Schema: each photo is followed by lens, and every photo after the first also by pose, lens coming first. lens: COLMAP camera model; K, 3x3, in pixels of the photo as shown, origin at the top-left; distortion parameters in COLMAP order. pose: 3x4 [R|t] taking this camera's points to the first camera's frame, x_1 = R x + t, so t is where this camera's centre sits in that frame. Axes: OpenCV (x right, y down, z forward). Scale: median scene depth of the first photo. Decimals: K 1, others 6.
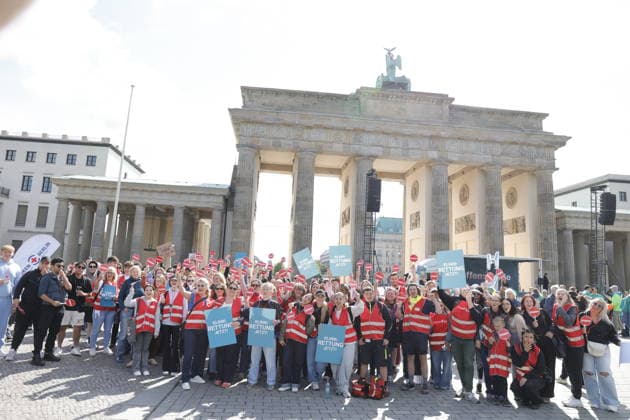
lens RADIAL K [[443.2, 0, 316.3], [0, 443.2, 206.9], [0, 0, 1]] dist [-0.064077, 0.027478]
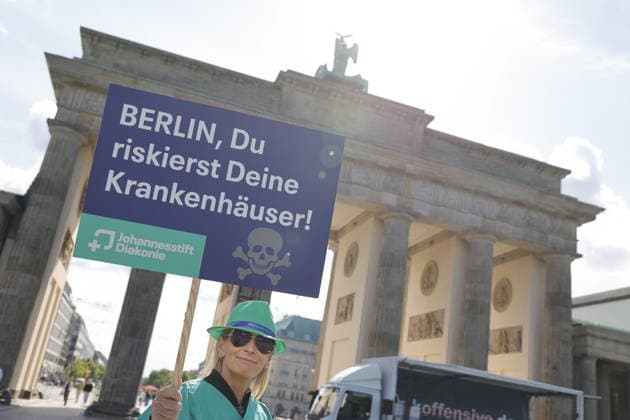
lens RADIAL K [[614.4, 0, 316.9], [0, 614.4, 207.8], [0, 0, 1]] dist [-0.014862, 0.000000]
pose [[0.975594, 0.164008, 0.146006, 0.048391], [-0.139241, 0.976214, -0.166186, 0.043810], [-0.169789, 0.141800, 0.975225, 0.202679]]
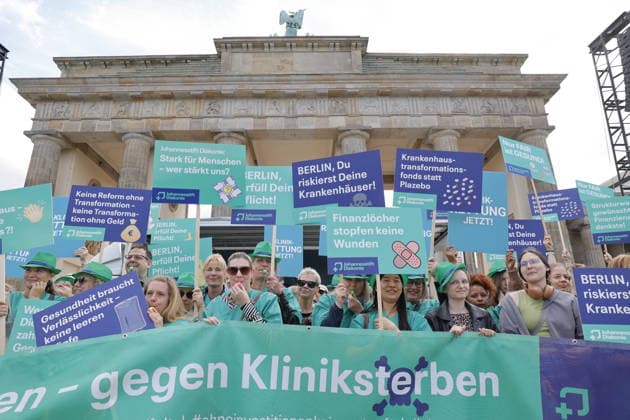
lens RADIAL K [[436.2, 0, 313.9], [0, 436.2, 208.2], [0, 0, 1]] dist [-0.079650, 0.049166]
pose [[0.993339, -0.084988, -0.077813, 0.262797], [0.071400, 0.983998, -0.163250, 0.095045], [0.090442, 0.156606, 0.983511, 0.407990]]
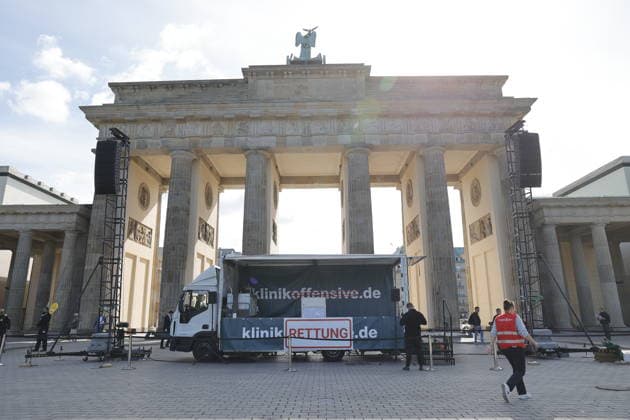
lens RADIAL K [[436.2, 0, 314.2], [0, 436.2, 205.2], [0, 0, 1]] dist [-0.079650, 0.049166]
pose [[0.990505, -0.081127, -0.110987, 0.280200], [0.069806, 0.992297, -0.102345, 0.064031], [0.118435, 0.093626, 0.988538, 0.262340]]
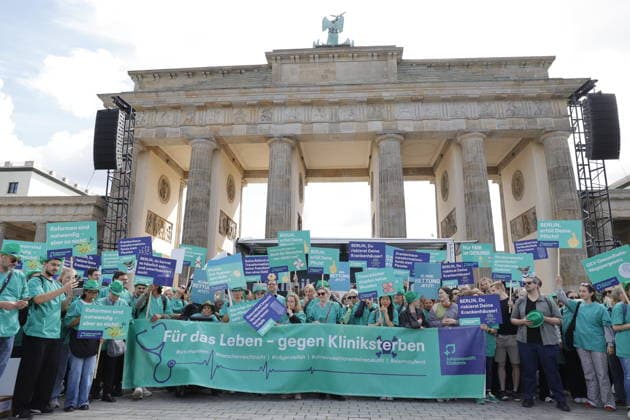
lens RADIAL K [[436.2, 0, 313.1], [0, 436.2, 207.0], [0, 0, 1]] dist [-0.079650, 0.049166]
pose [[0.981472, -0.078793, -0.174654, 0.272267], [0.059984, 0.992067, -0.110477, 0.076818], [0.181973, 0.097954, 0.978412, 0.313953]]
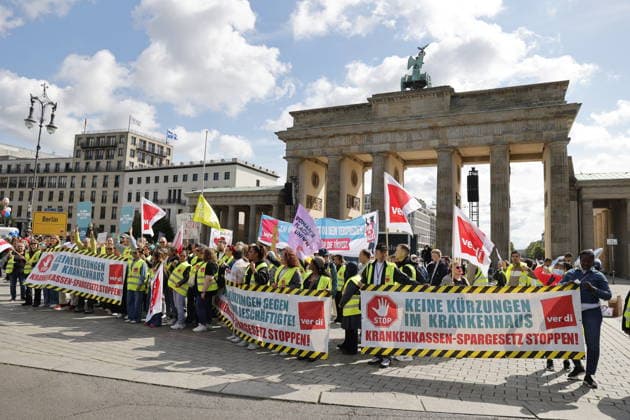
lens RADIAL K [[443.2, 0, 315.0], [0, 443.2, 206.5], [0, 0, 1]] dist [-0.064077, 0.027478]
pose [[0.854440, -0.066262, -0.515308, 0.562313], [0.084394, 0.996362, 0.011814, 0.003719], [0.512650, -0.053584, 0.856924, -0.130790]]
